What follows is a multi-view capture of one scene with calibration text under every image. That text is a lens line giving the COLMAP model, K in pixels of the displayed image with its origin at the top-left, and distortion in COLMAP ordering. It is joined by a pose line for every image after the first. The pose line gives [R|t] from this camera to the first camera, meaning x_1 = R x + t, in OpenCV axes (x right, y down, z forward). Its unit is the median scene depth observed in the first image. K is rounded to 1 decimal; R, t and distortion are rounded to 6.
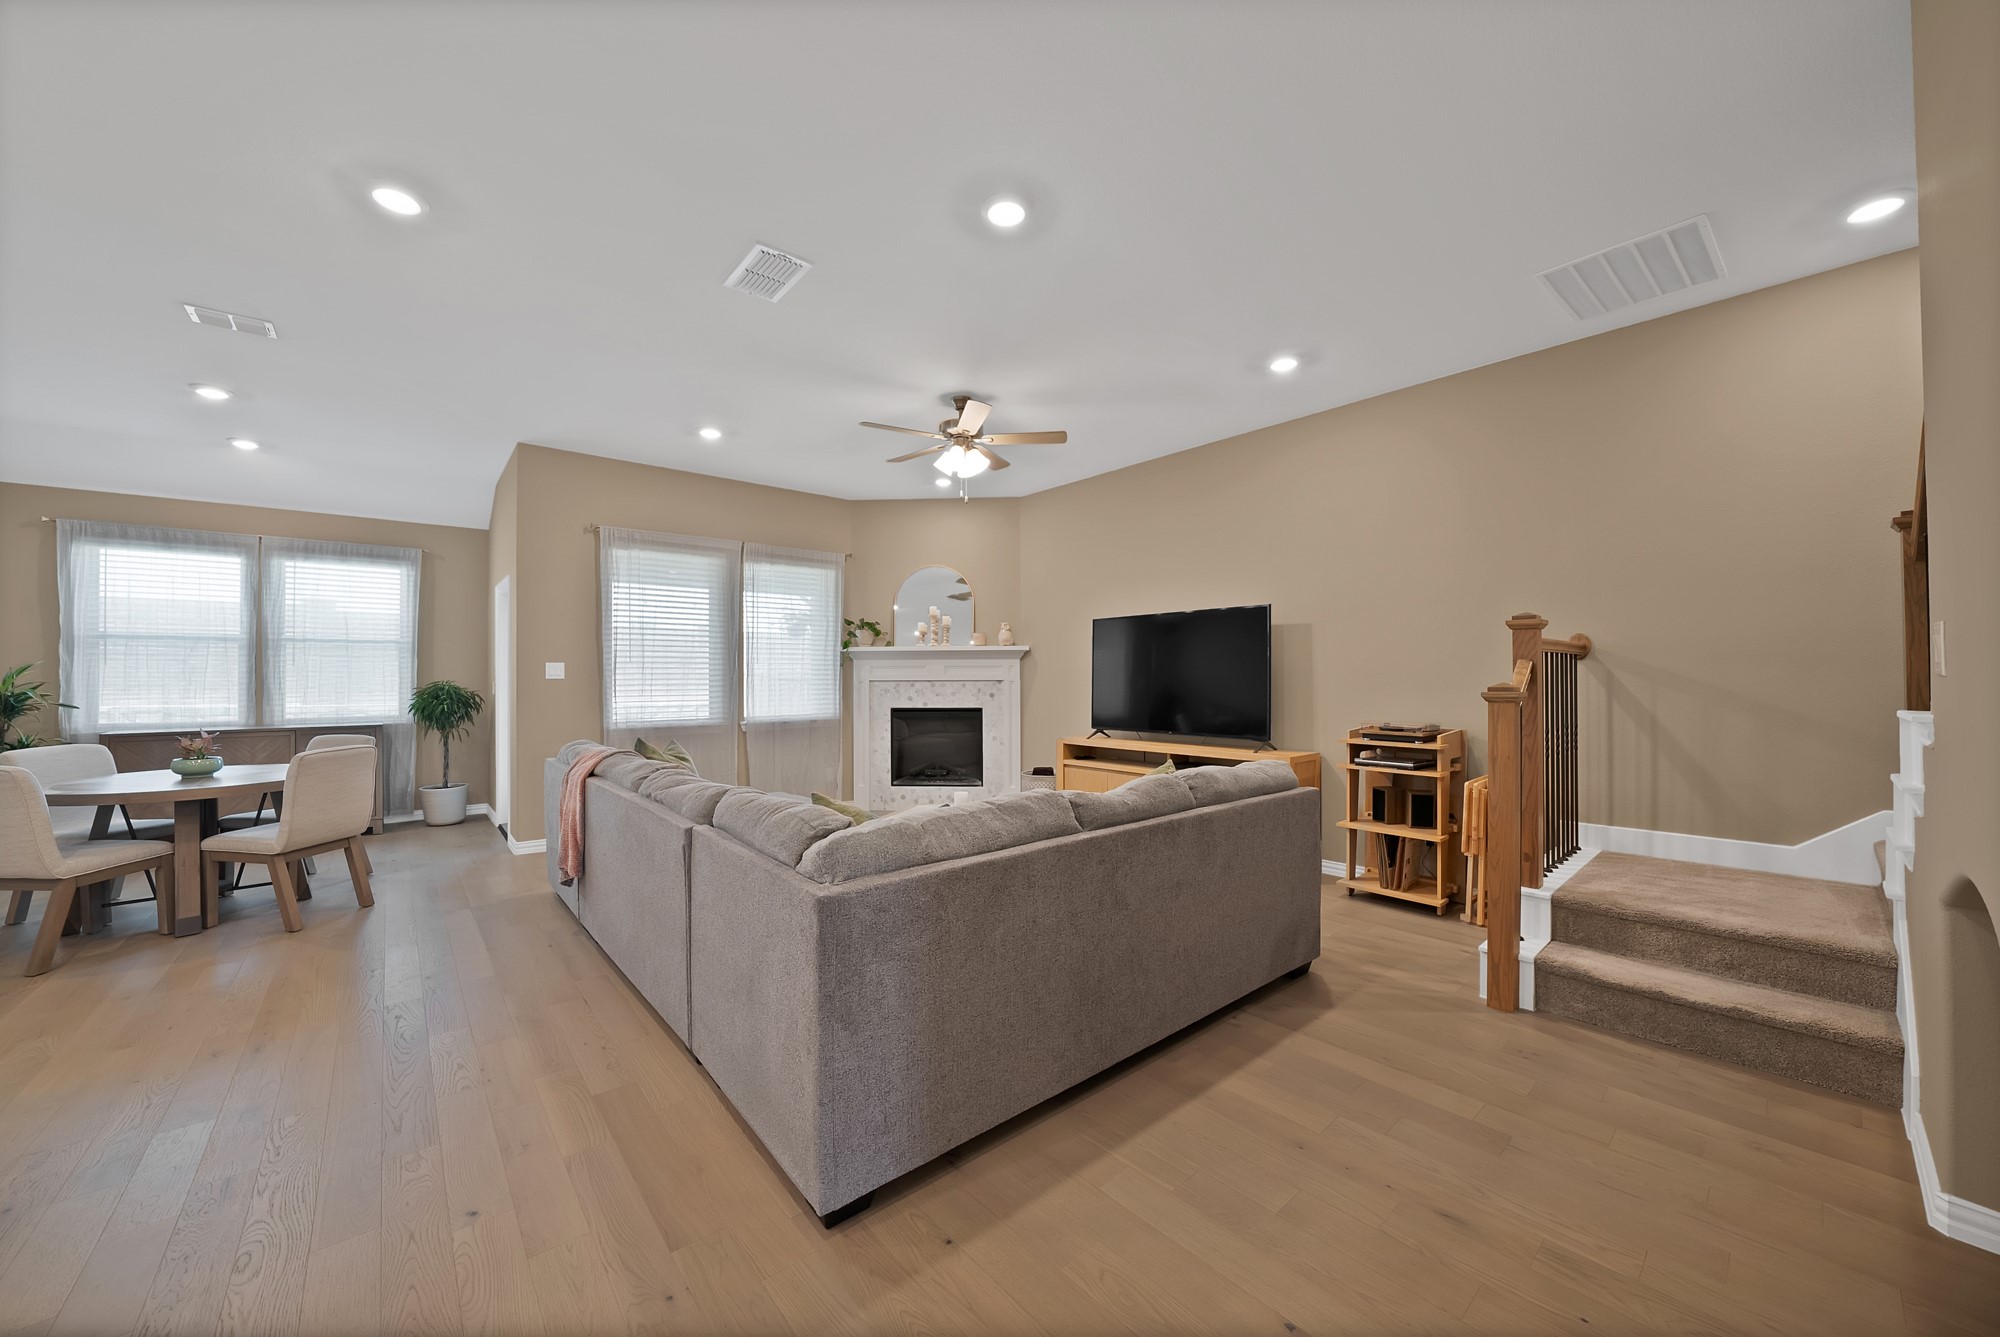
lens RADIAL K [[724.4, 0, 994.2], [0, 724.4, 672.9], [0, 0, 1]] dist [-0.019517, 0.001270]
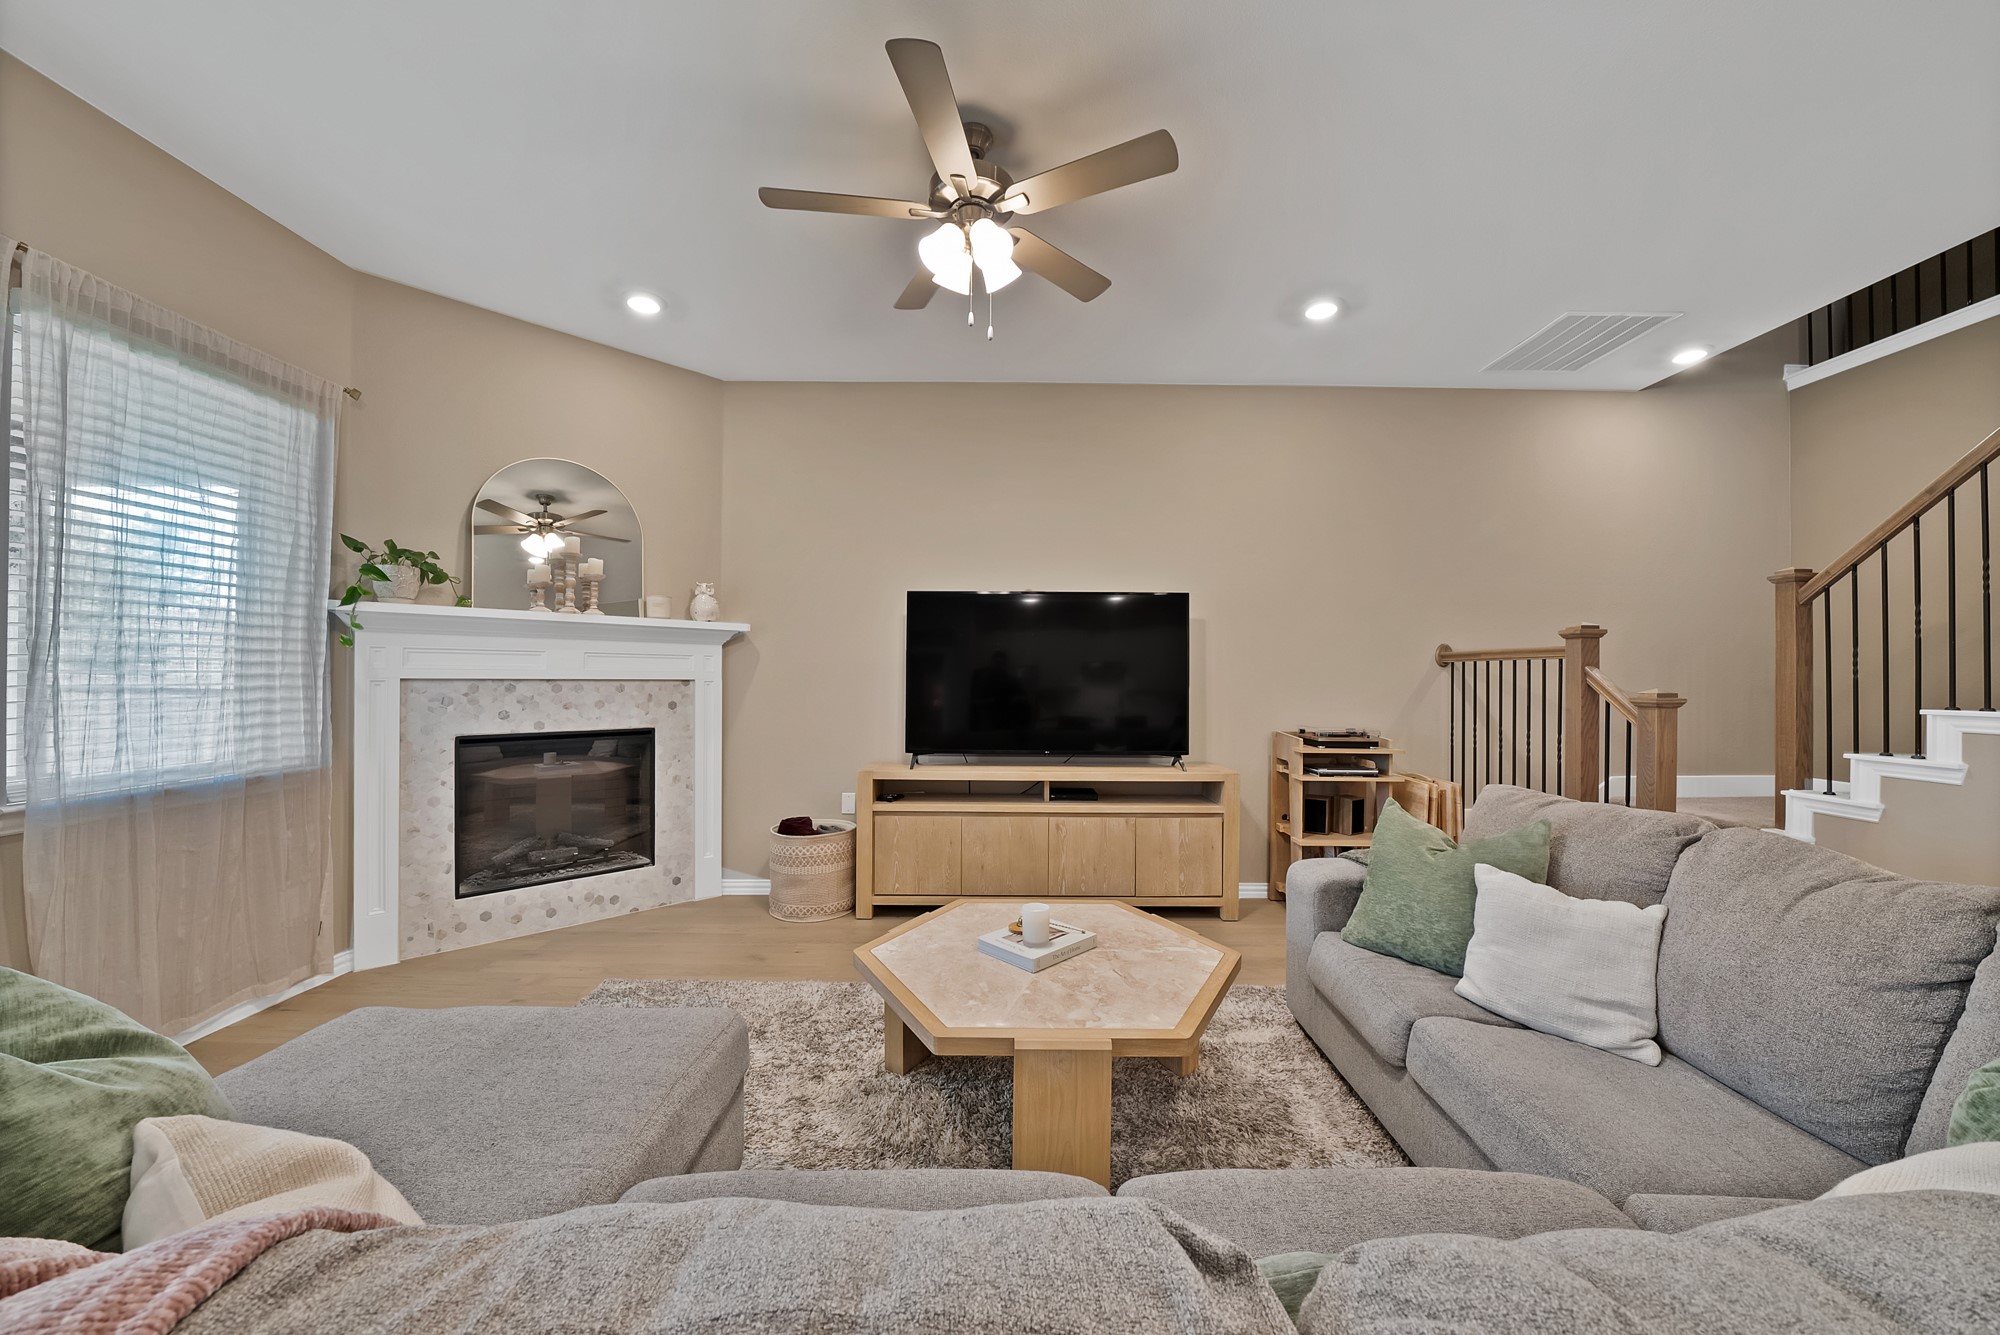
lens RADIAL K [[724.4, 0, 1012.5], [0, 724.4, 673.2], [0, 0, 1]] dist [-0.019517, 0.001270]
pose [[0.646555, 0.010232, 0.762799, -0.338836], [-0.013887, 0.999902, -0.001642, 0.002959], [-0.762741, -0.009532, 0.646633, 0.529469]]
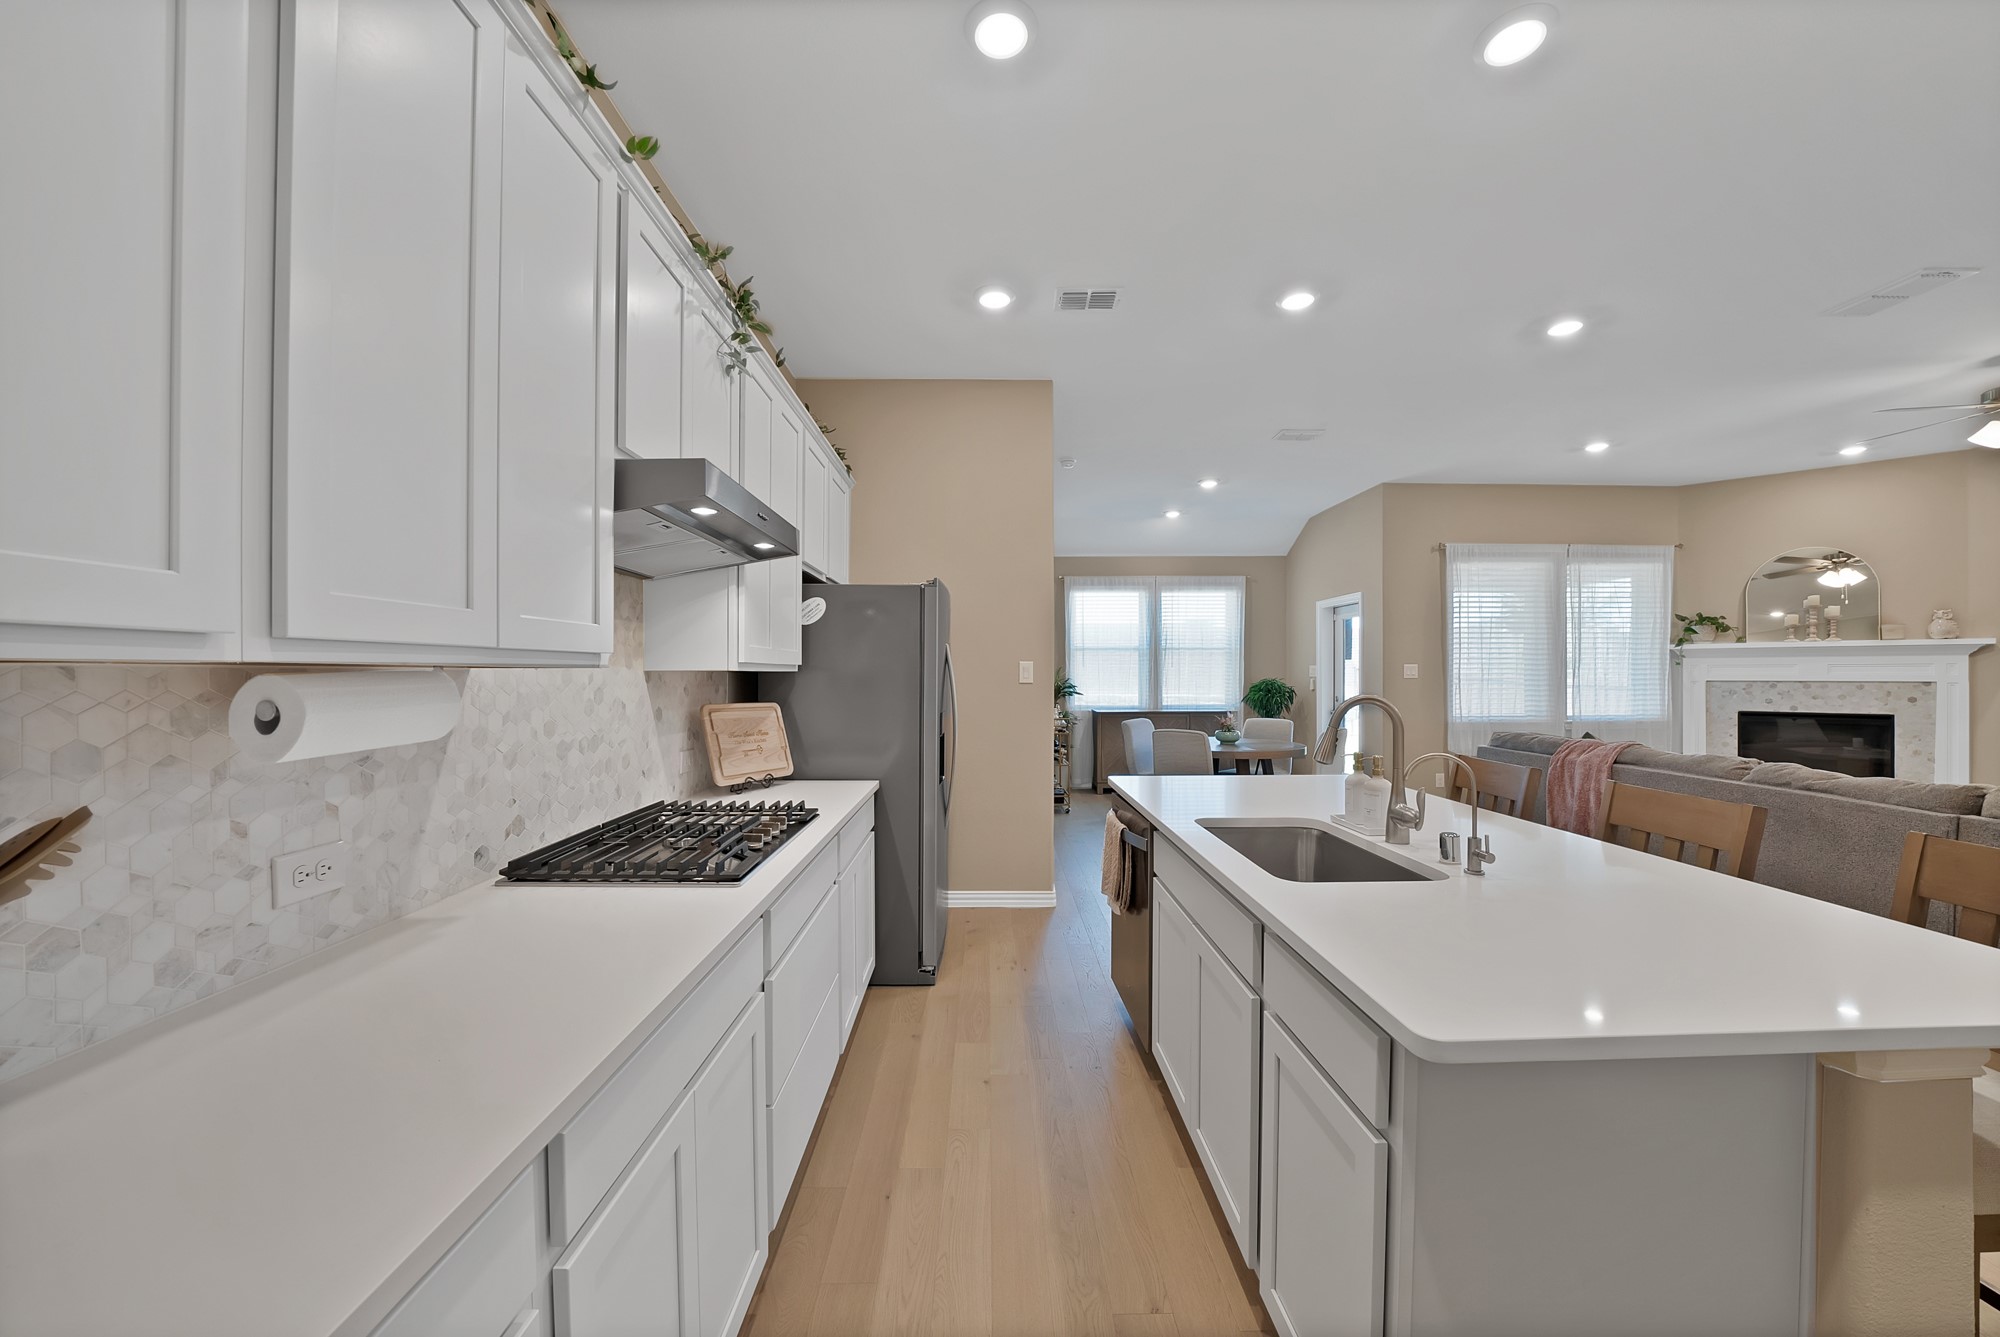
lens RADIAL K [[724.4, 0, 994.7], [0, 724.4, 674.2], [0, 0, 1]] dist [-0.019517, 0.001270]
pose [[0.770074, 0.003246, -0.637946, -0.371637], [0.002716, 0.999961, 0.008366, -0.009535], [0.637949, -0.008175, 0.770036, -0.339234]]
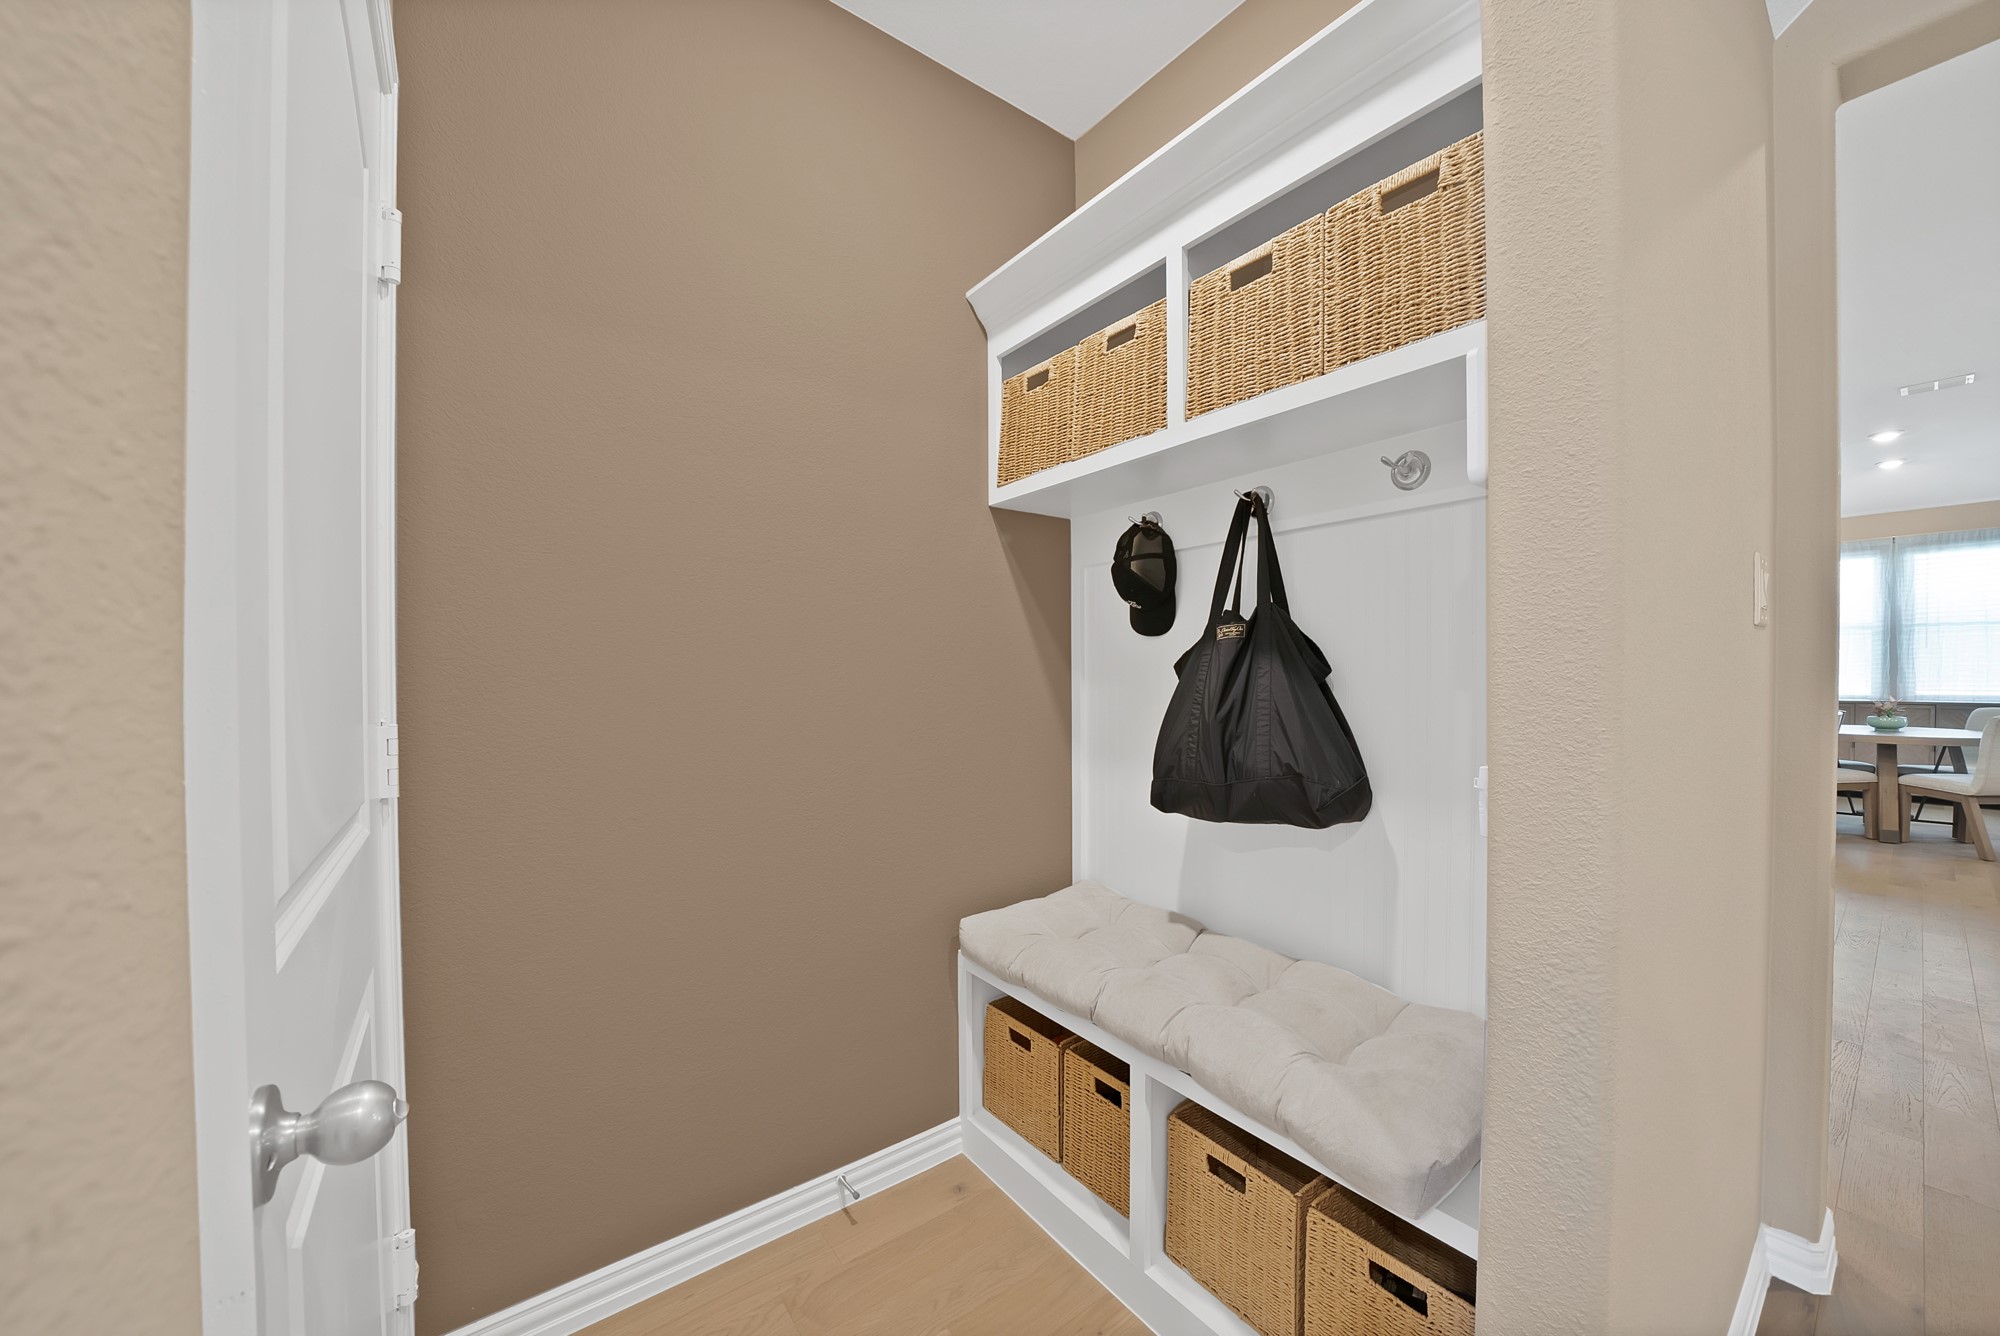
lens RADIAL K [[724.4, 0, 1004.5], [0, 724.4, 681.2], [0, 0, 1]] dist [-0.019517, 0.001270]
pose [[-0.049927, 0.015401, -0.998634, 0.199382], [0.014096, 0.999792, 0.014714, 0.006856], [0.998653, -0.013342, -0.050134, -0.414619]]
